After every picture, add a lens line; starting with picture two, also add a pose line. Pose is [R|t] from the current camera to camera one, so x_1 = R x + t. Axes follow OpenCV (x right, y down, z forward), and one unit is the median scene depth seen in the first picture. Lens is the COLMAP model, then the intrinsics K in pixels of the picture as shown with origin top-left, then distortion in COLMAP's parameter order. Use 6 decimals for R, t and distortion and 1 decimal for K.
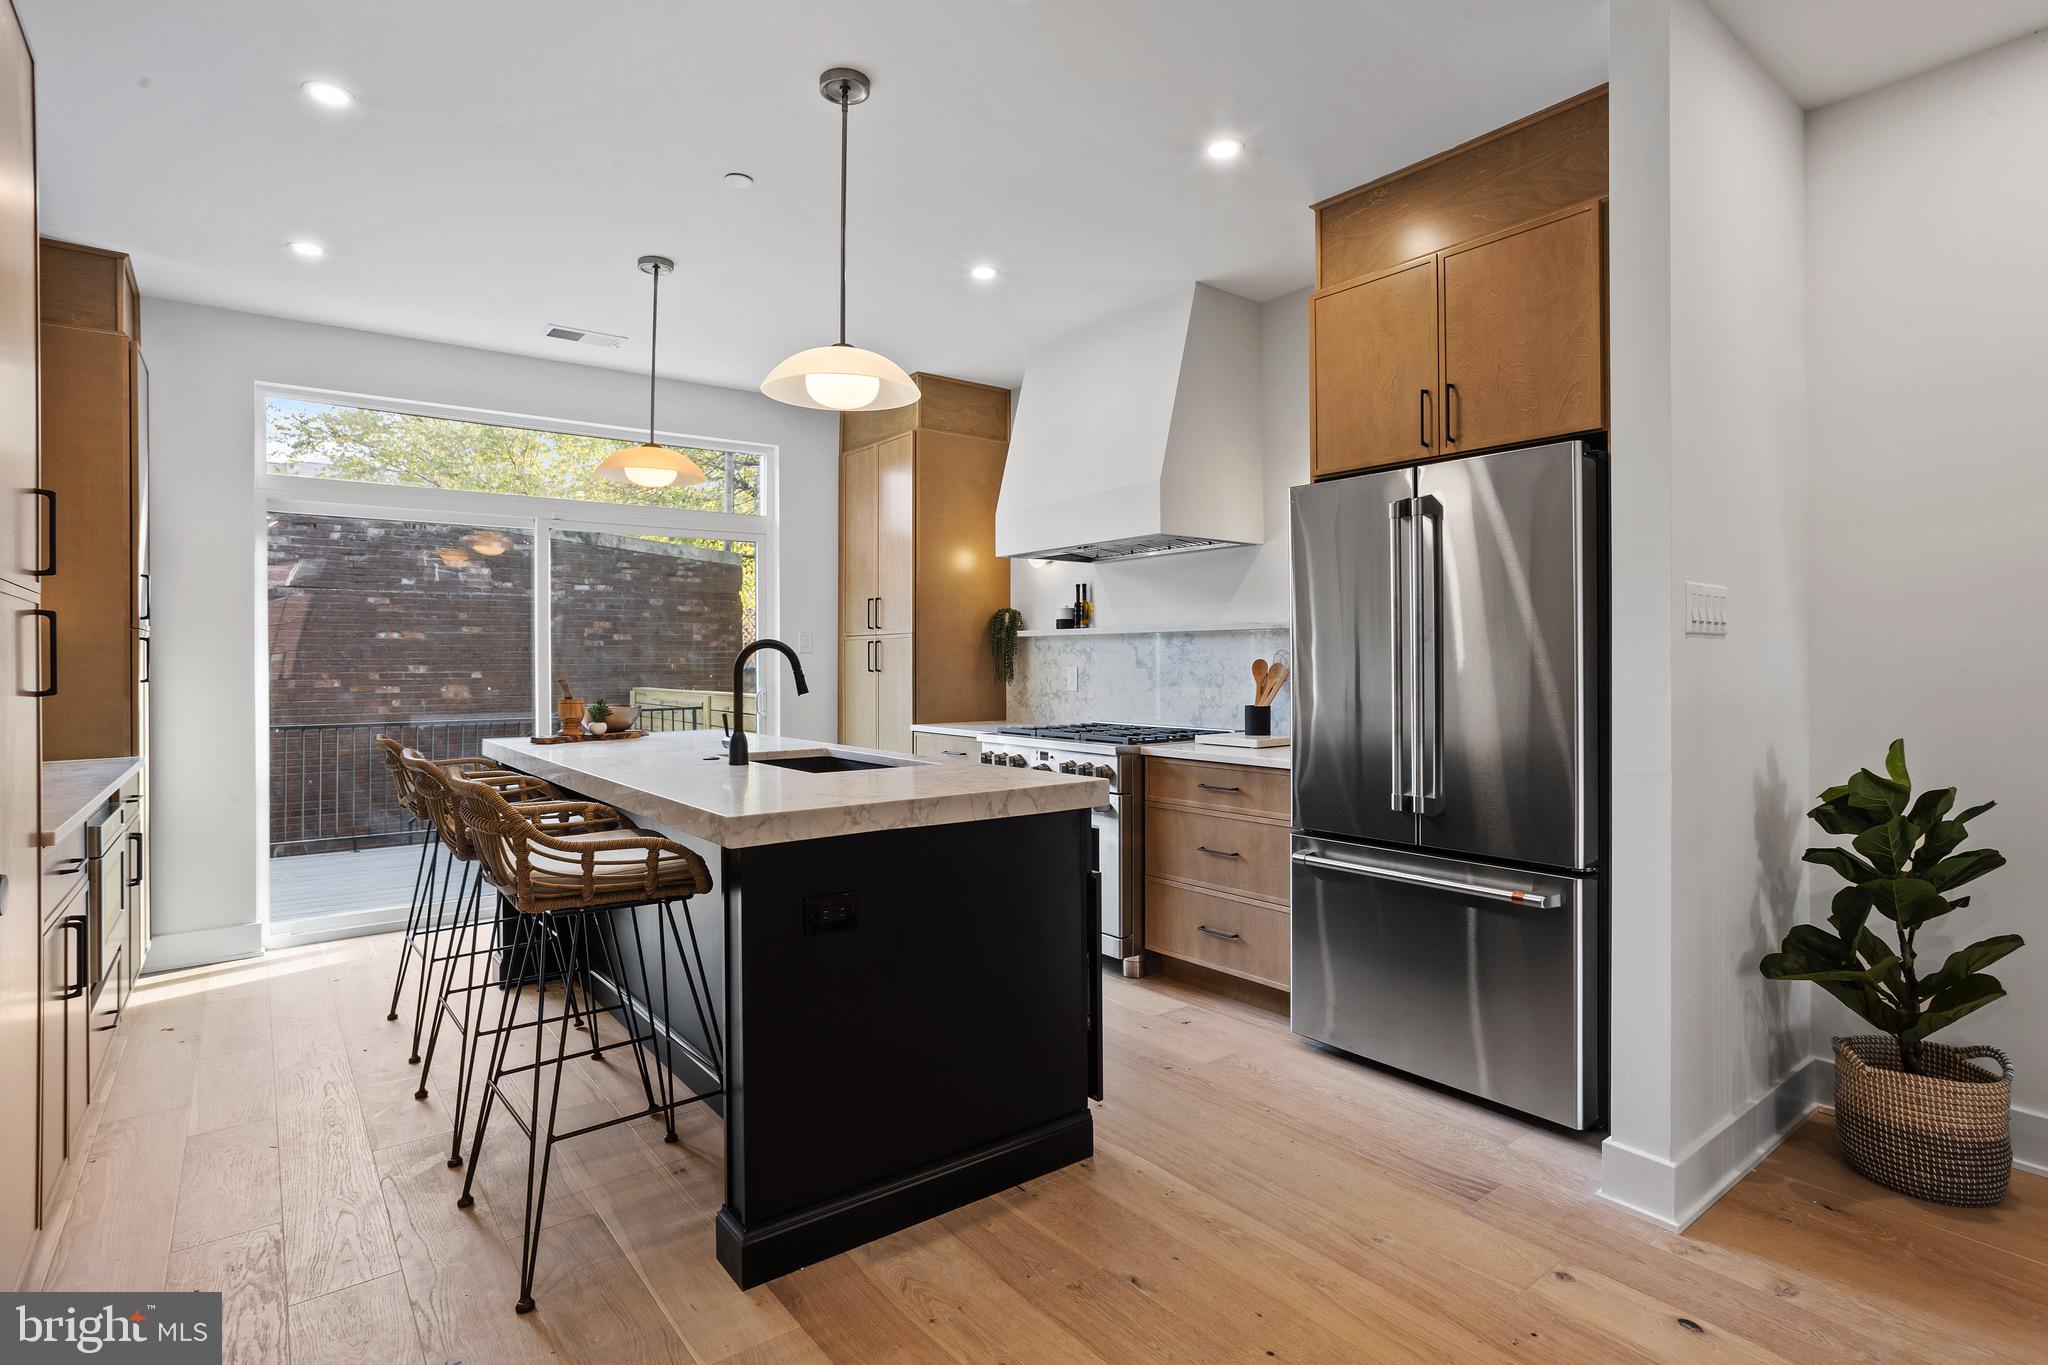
lens RADIAL K [[1012.9, 0, 1009.1], [0, 1012.9, 650.0], [0, 0, 1]] dist [-0.026911, 0.015989]
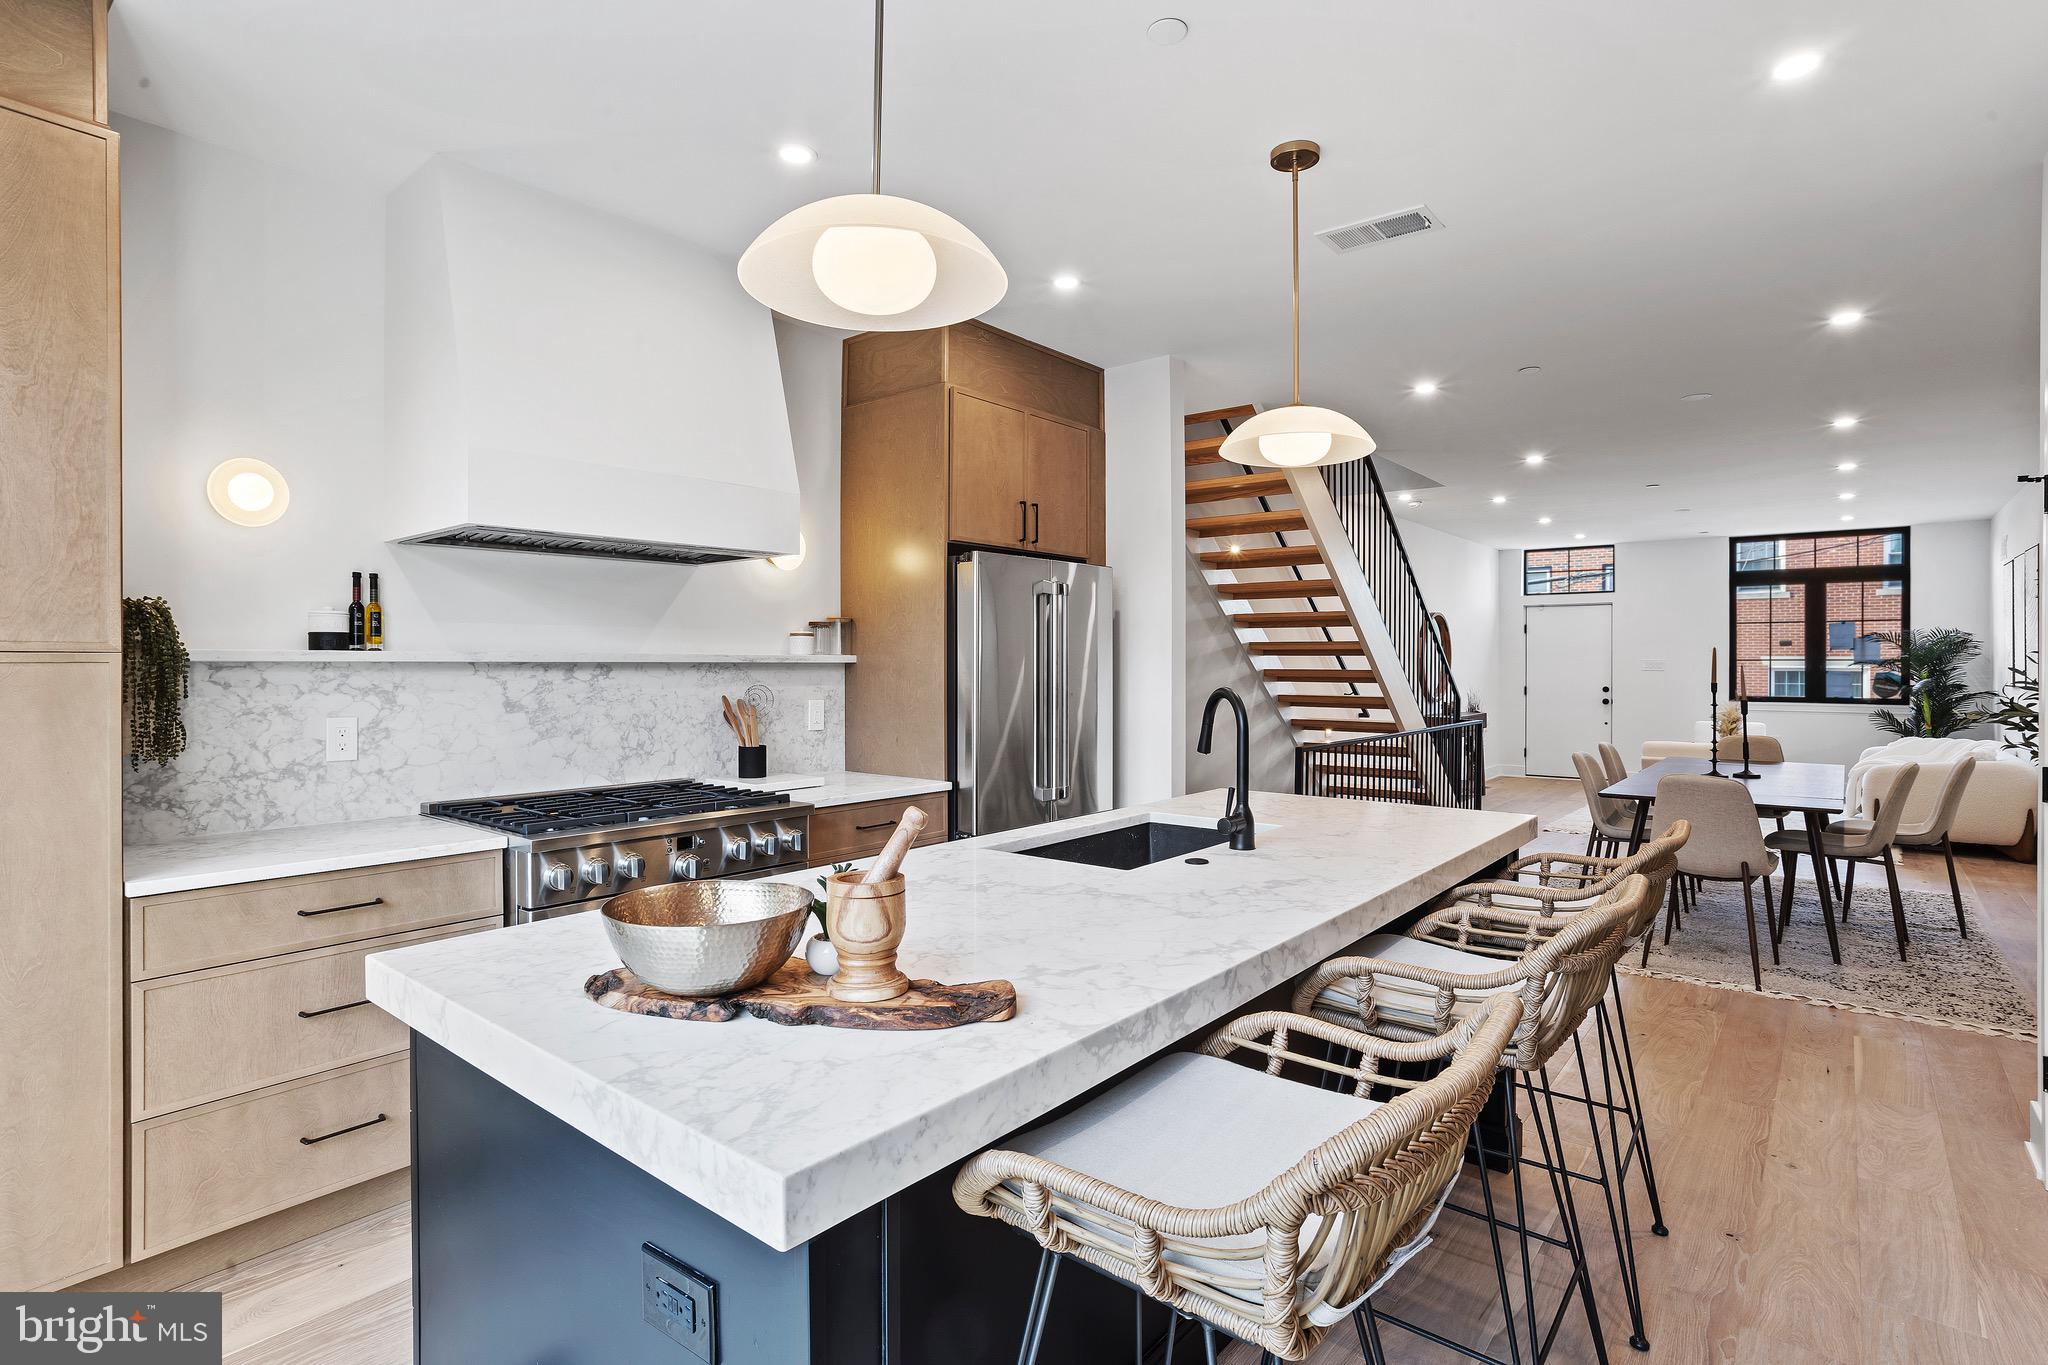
lens RADIAL K [[1012.9, 0, 1015.3], [0, 1012.9, 666.7], [0, 0, 1]] dist [-0.026911, 0.015989]
pose [[-0.224421, 0.001731, 0.974491, -0.565741], [-0.009527, 0.999947, -0.003970, -0.012854], [-0.974446, -0.010175, -0.224392, 0.765478]]
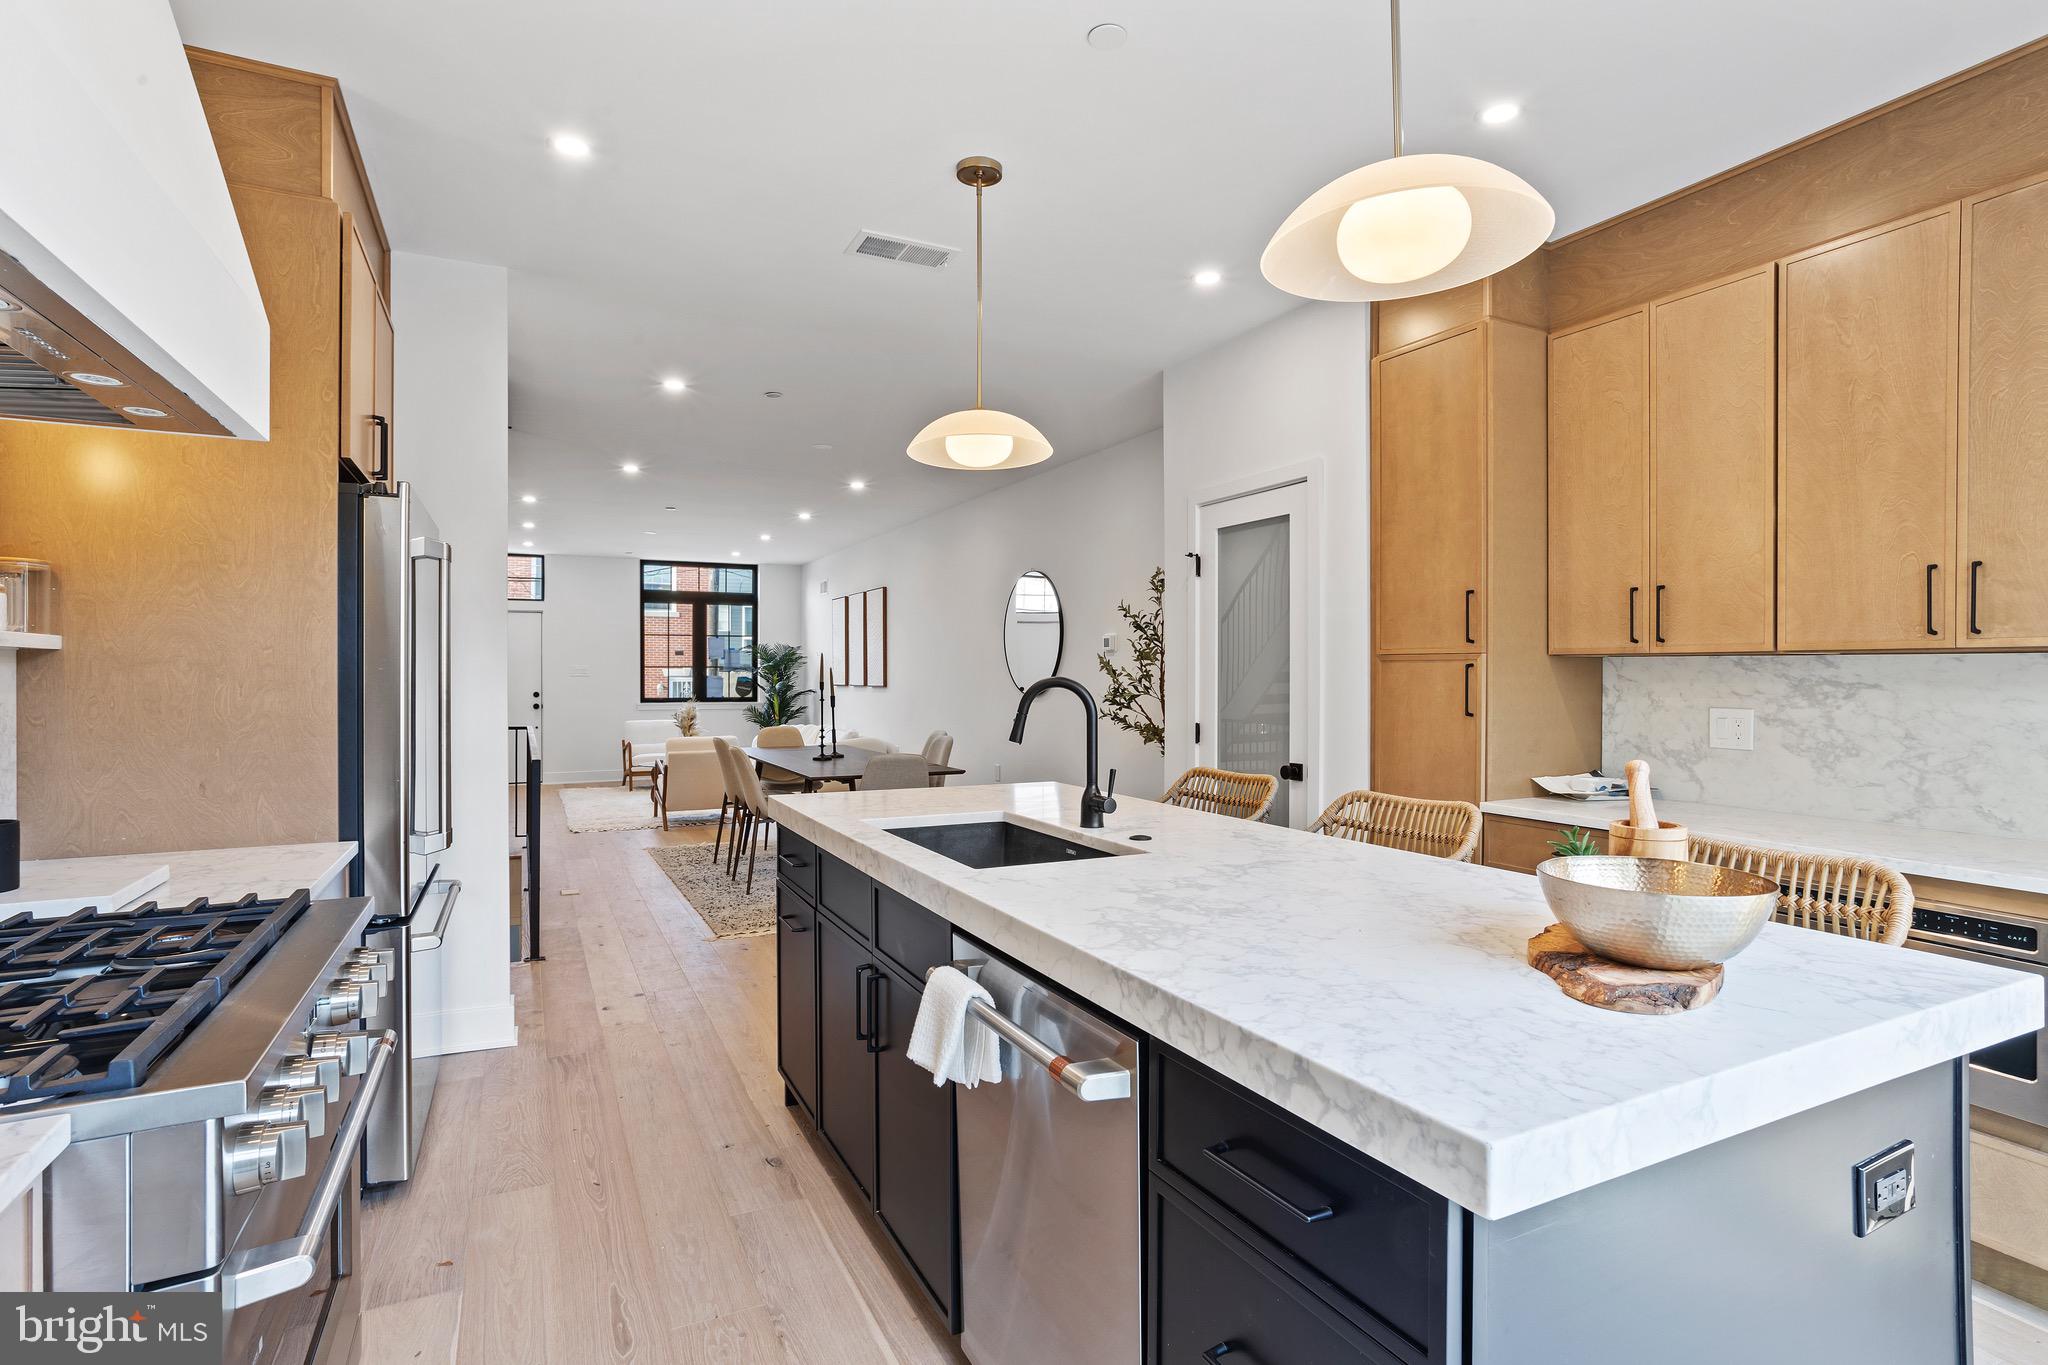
lens RADIAL K [[1012.9, 0, 1036.9], [0, 1012.9, 670.5], [0, 0, 1]] dist [-0.026911, 0.015989]
pose [[-0.984810, 0.004594, 0.173575, -0.210270], [0.002011, 0.999885, -0.015057, -0.002064], [-0.173624, -0.014479, -0.984706, 1.043166]]
